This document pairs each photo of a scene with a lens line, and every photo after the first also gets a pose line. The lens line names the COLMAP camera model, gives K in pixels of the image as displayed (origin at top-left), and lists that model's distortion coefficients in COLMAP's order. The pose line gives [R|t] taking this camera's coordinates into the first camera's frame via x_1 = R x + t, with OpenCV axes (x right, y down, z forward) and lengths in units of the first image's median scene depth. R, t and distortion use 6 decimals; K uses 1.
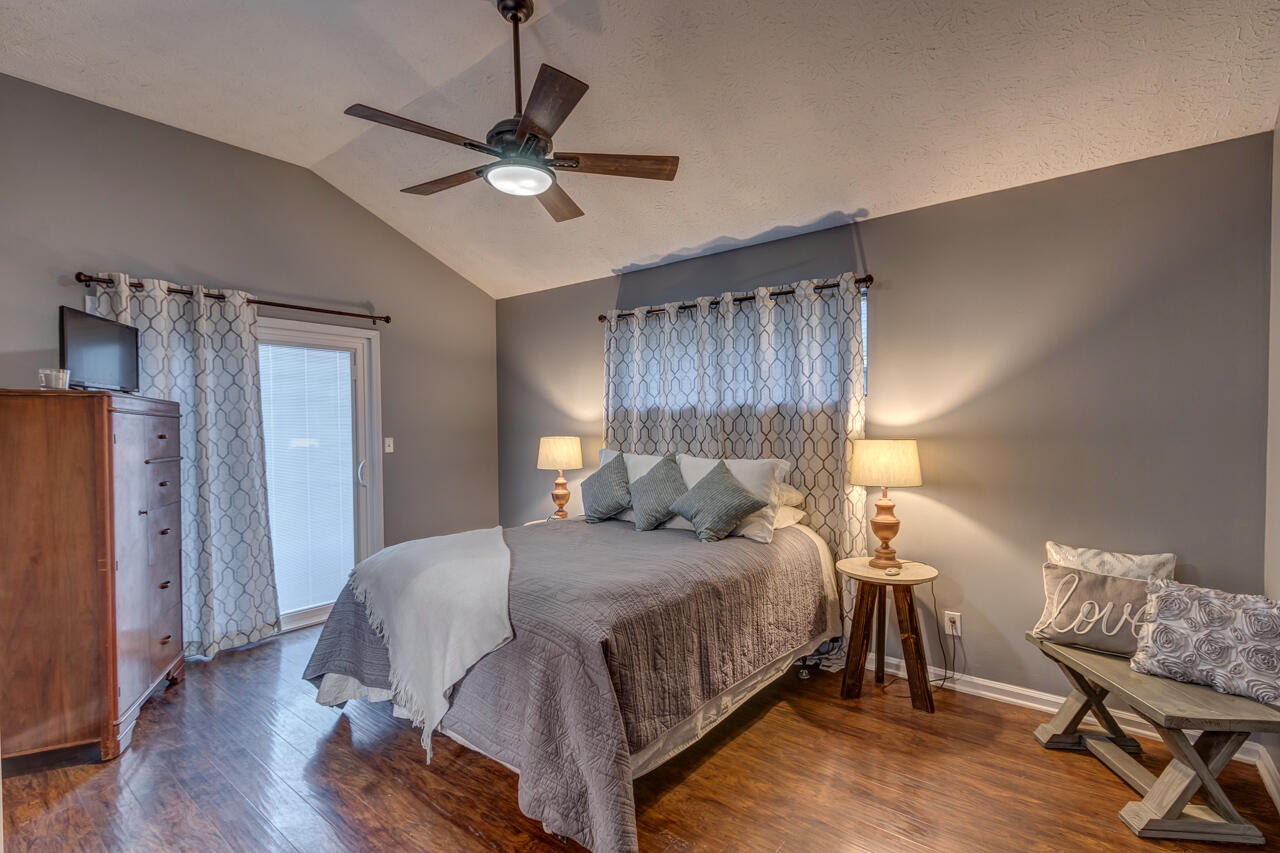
lens RADIAL K [[586.2, 0, 633.5], [0, 586.2, 435.6], [0, 0, 1]] dist [0.004926, -0.000941]
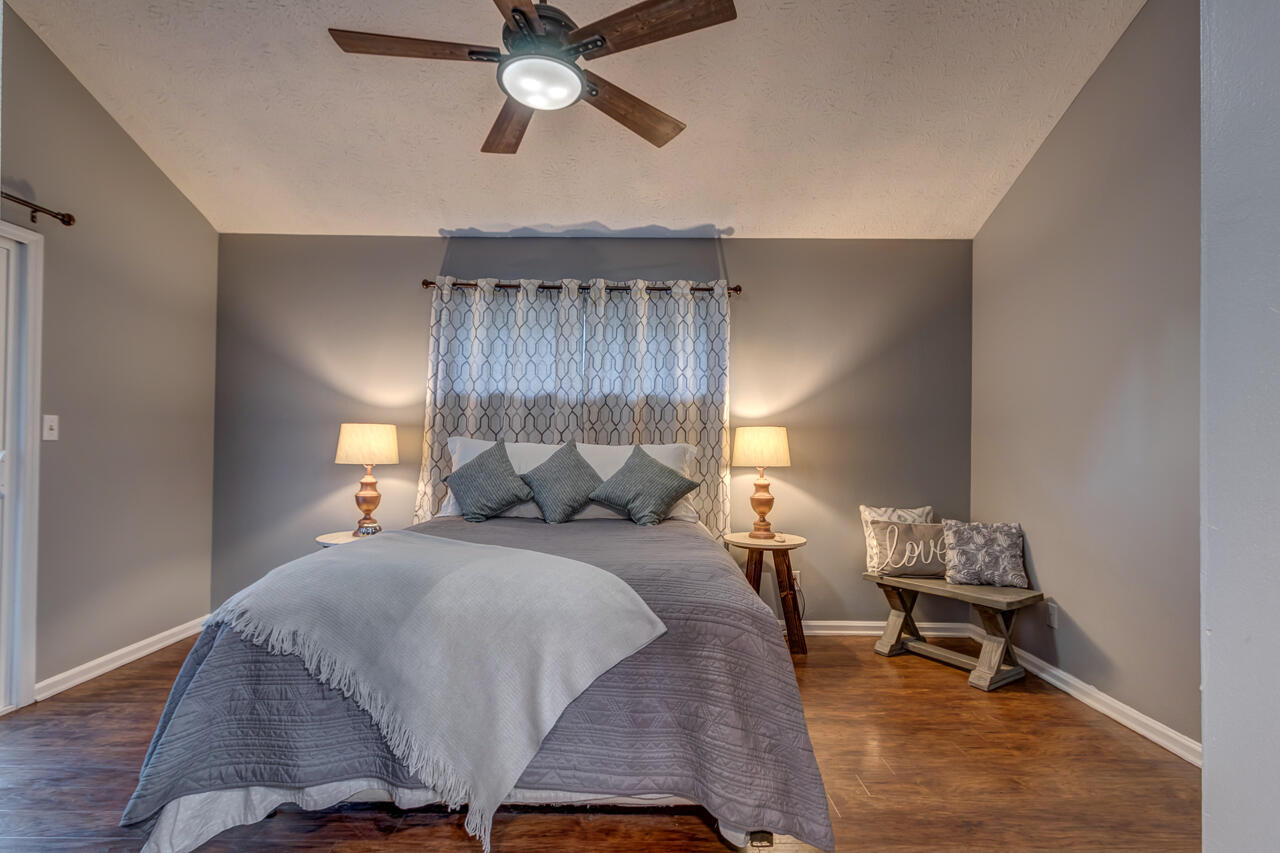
lens RADIAL K [[583.3, 0, 632.4], [0, 583.3, 435.7], [0, 0, 1]] dist [-0.000665, -0.000575]
pose [[0.785353, 0.027224, 0.618449, -0.450474], [-0.004559, 0.999260, -0.038197, 0.063580], [-0.619031, 0.027178, 0.784896, 0.235088]]
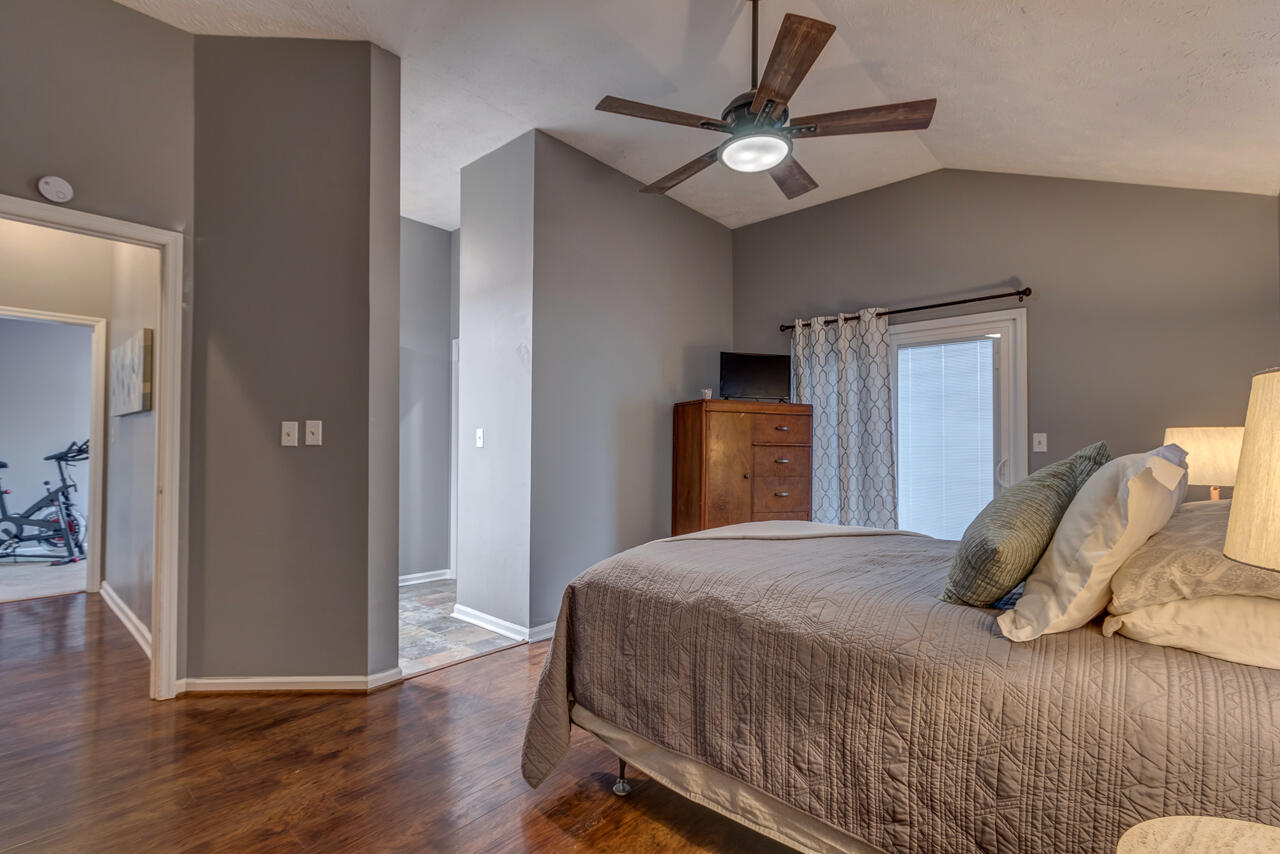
lens RADIAL K [[586.2, 0, 633.5], [0, 586.2, 436.1], [0, 0, 1]] dist [0.004926, -0.000941]
pose [[-0.055131, -0.010239, -0.998427, 0.618585], [-0.021873, 0.999720, -0.009044, 0.038897], [0.998240, 0.021340, -0.055340, 0.674190]]
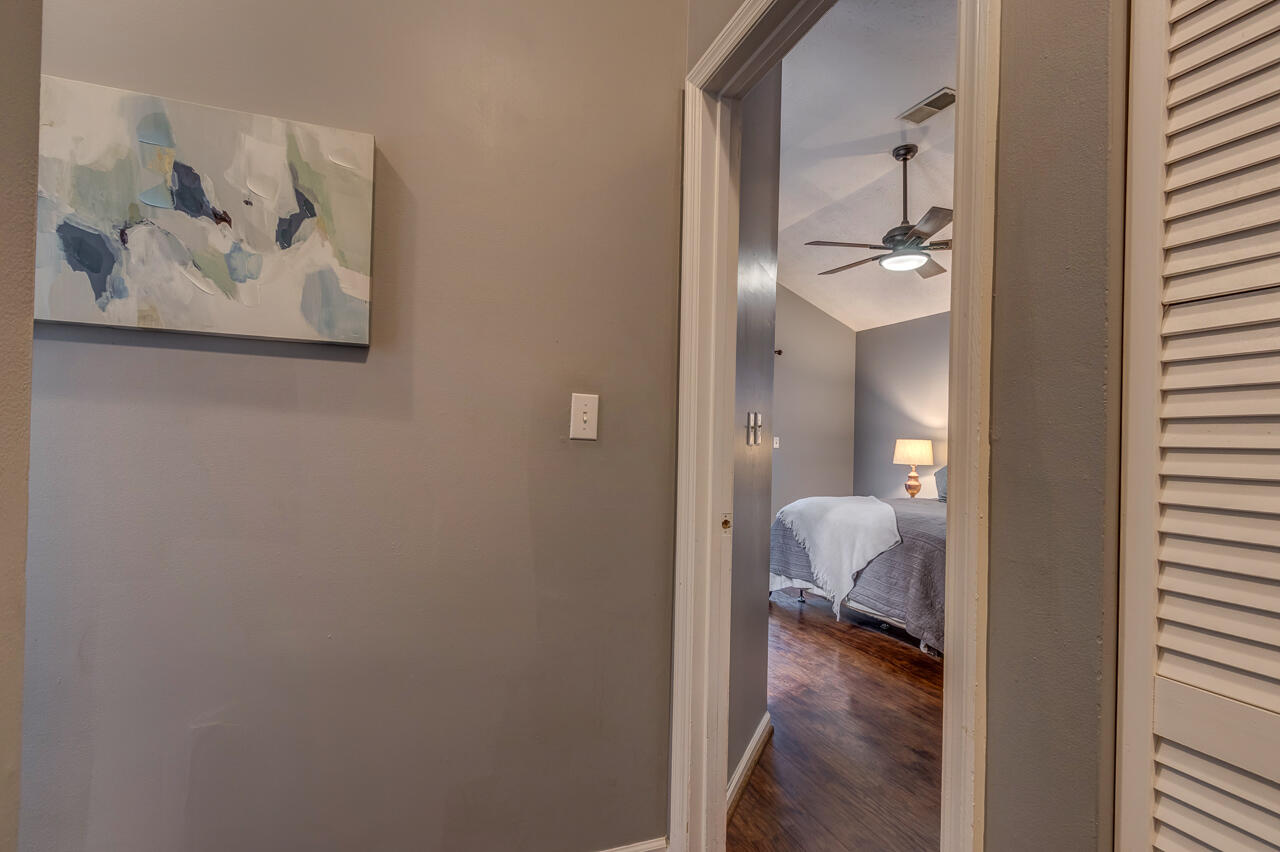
lens RADIAL K [[586.2, 0, 633.5], [0, 586.2, 435.1], [0, 0, 1]] dist [0.004926, -0.000941]
pose [[0.864283, 0.022751, -0.502490, -0.018044], [-0.041489, 0.998797, -0.026139, 0.069057], [0.501291, 0.043440, 0.864188, -0.516746]]
